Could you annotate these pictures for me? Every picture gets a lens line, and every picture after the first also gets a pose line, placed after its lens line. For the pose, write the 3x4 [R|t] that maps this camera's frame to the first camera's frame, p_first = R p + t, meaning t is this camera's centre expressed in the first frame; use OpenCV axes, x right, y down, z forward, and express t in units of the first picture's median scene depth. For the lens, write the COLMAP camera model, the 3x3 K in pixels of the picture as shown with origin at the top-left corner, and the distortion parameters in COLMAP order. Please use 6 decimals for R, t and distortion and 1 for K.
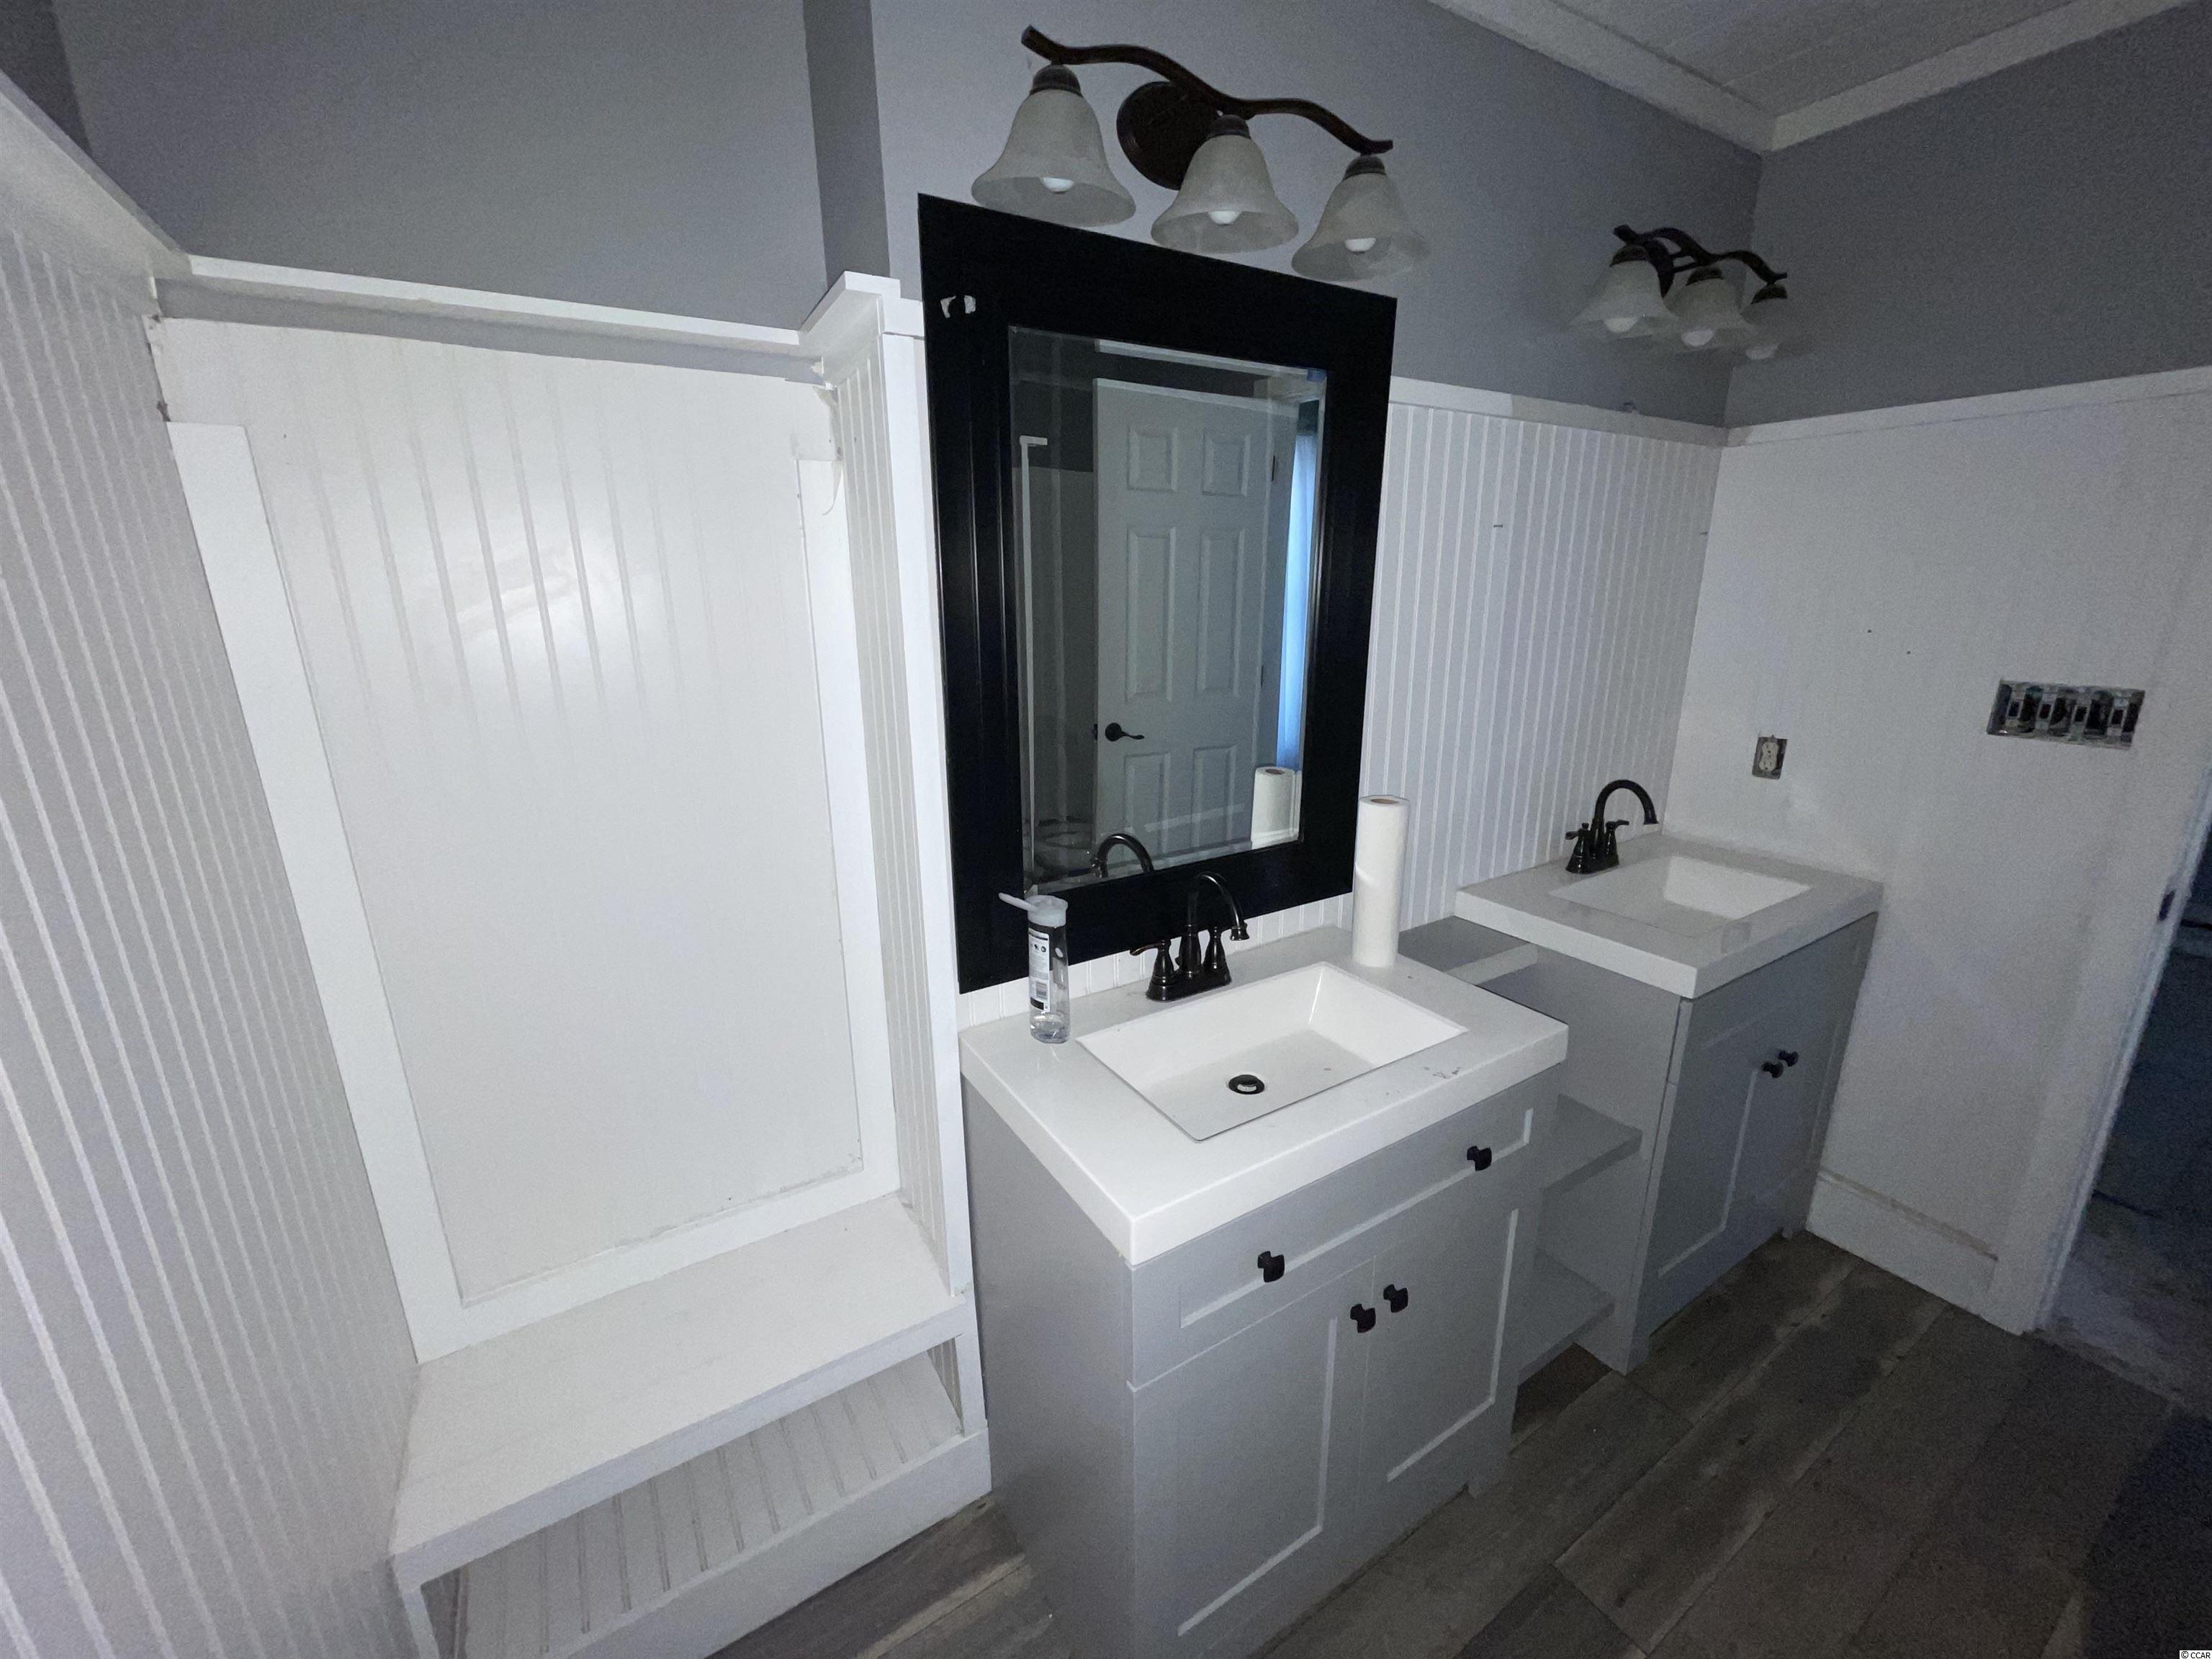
lens RADIAL K [[897.3, 0, 1105.9], [0, 897.3, 825.1], [0, 0, 1]] dist [-0.001992, 0.000099]
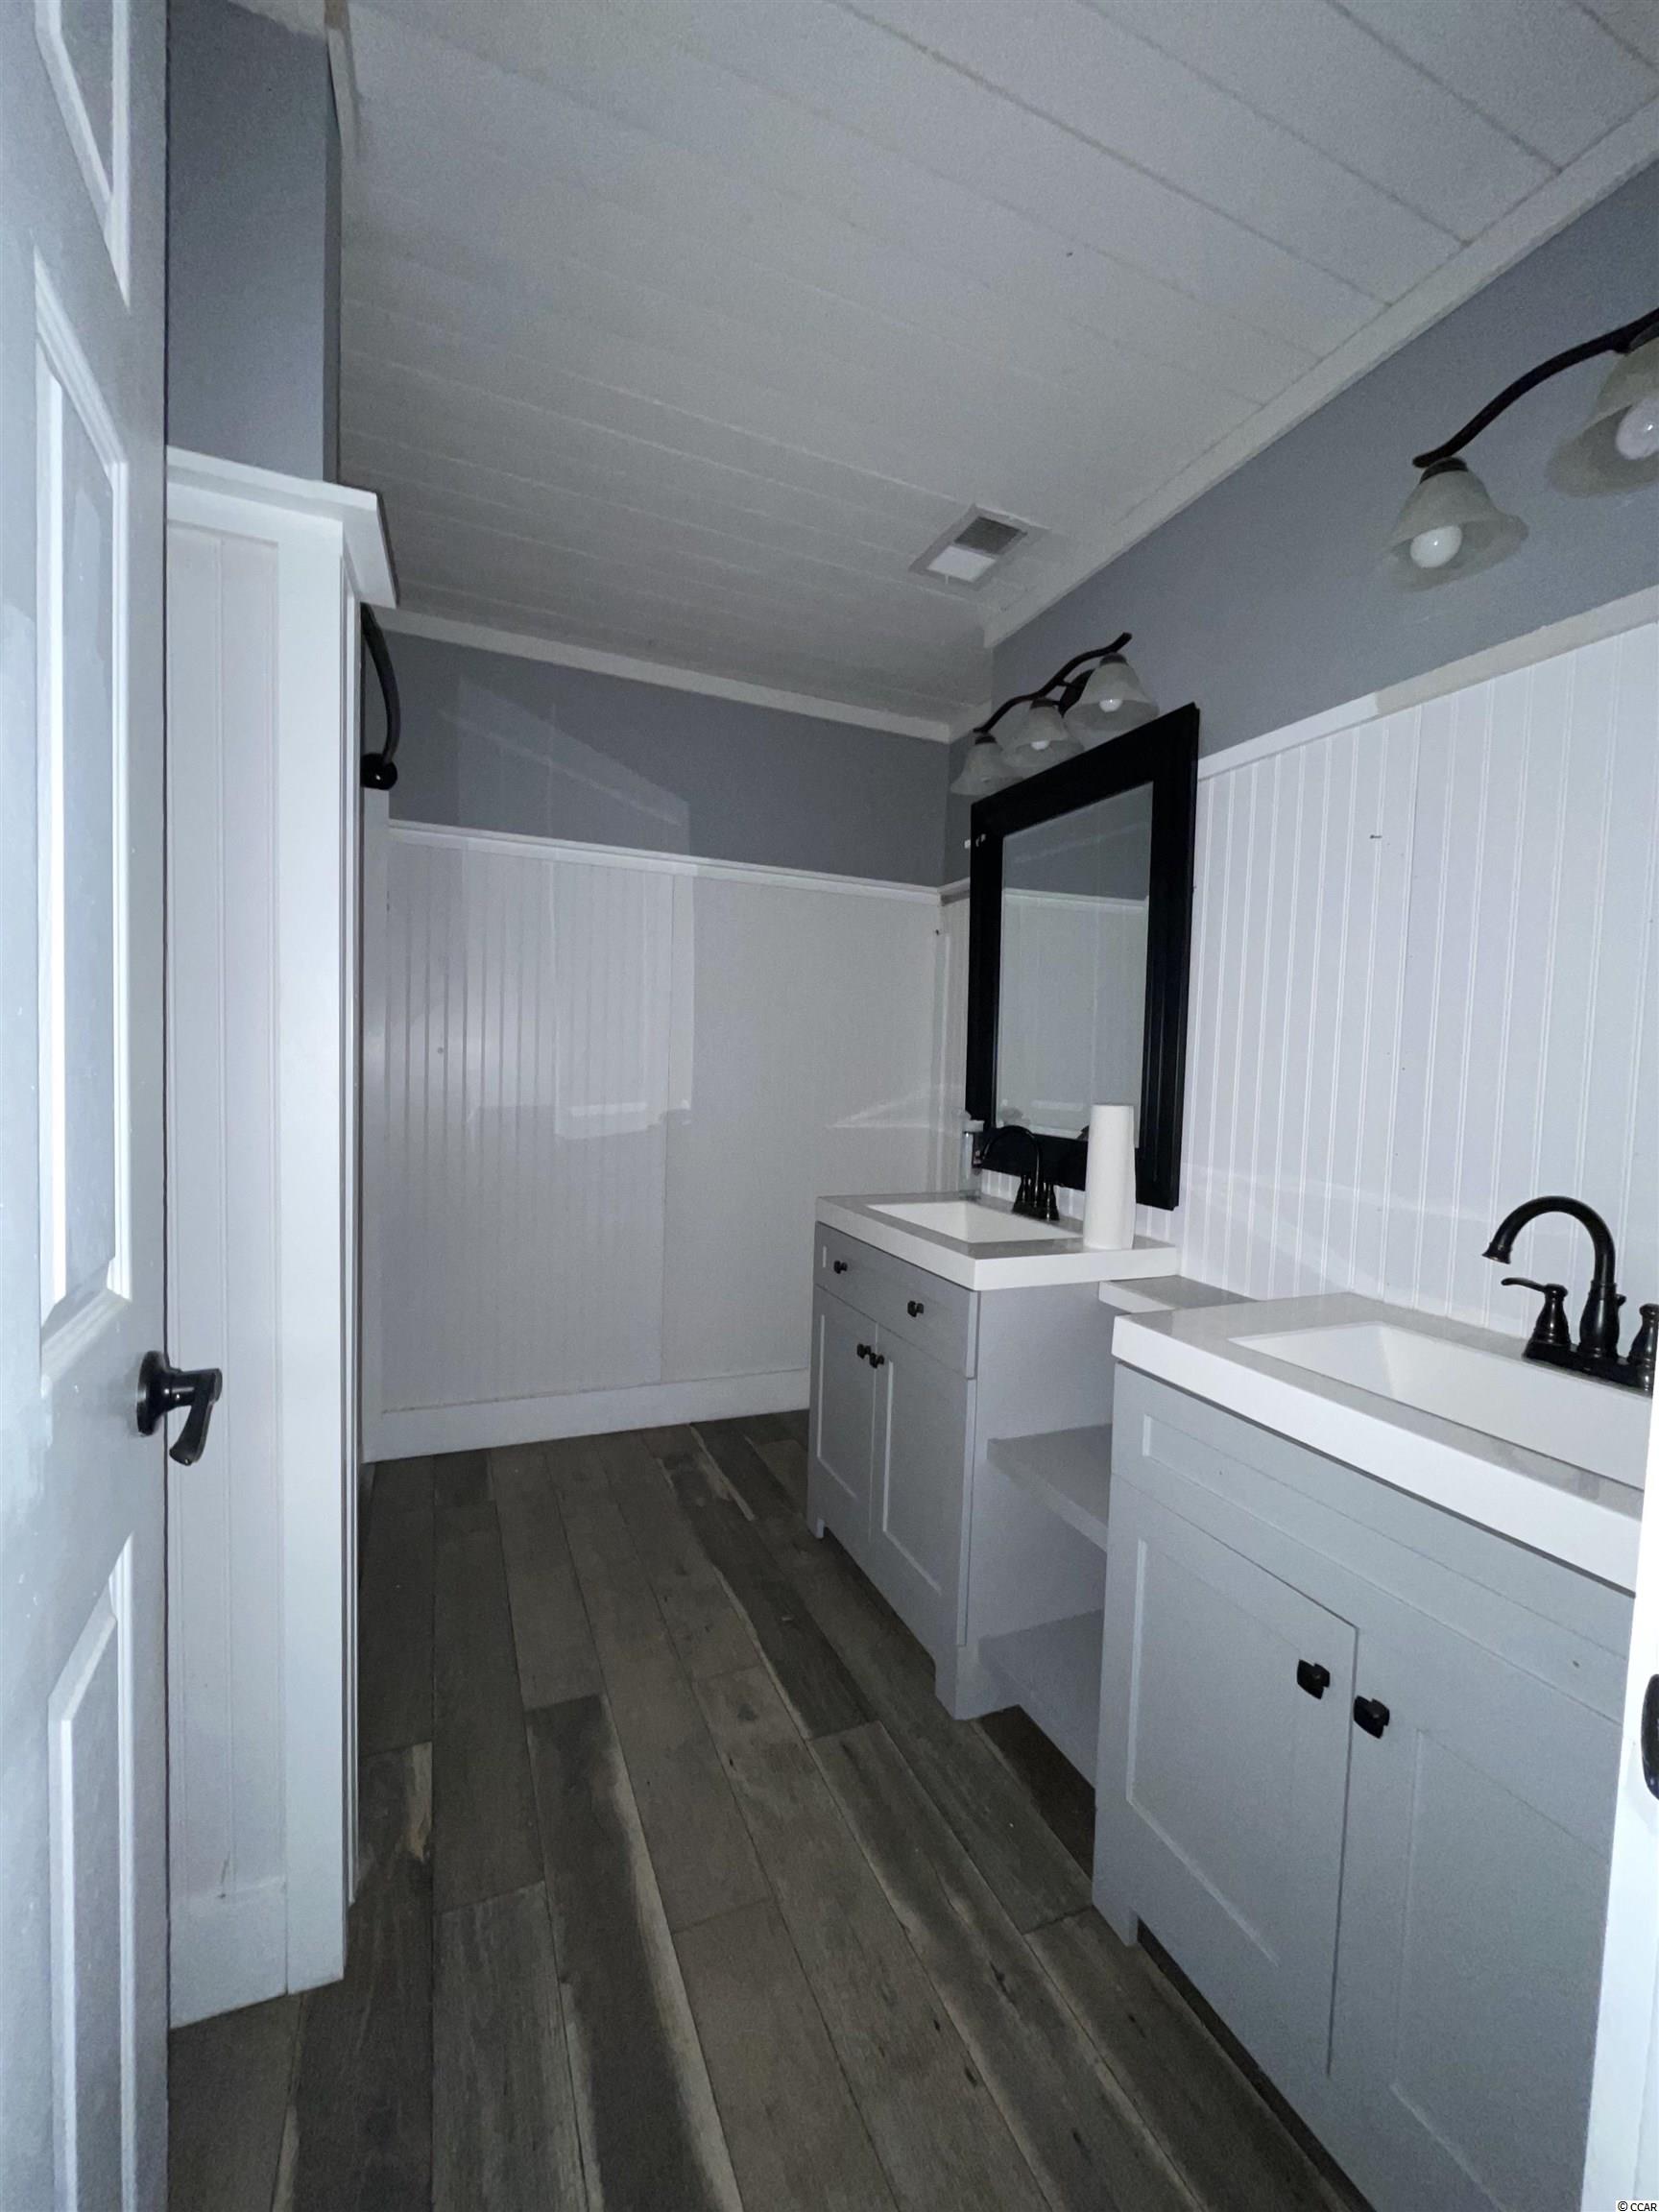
lens RADIAL K [[897.3, 0, 829.5], [0, 897.3, 1106.0], [0, 0, 1]] dist [-0.001992, 0.000099]
pose [[-0.142317, 0.057445, -0.988153, 1.581070], [-0.293732, 0.950894, 0.097583, -0.035485], [0.945234, 0.304140, -0.118455, 0.811215]]
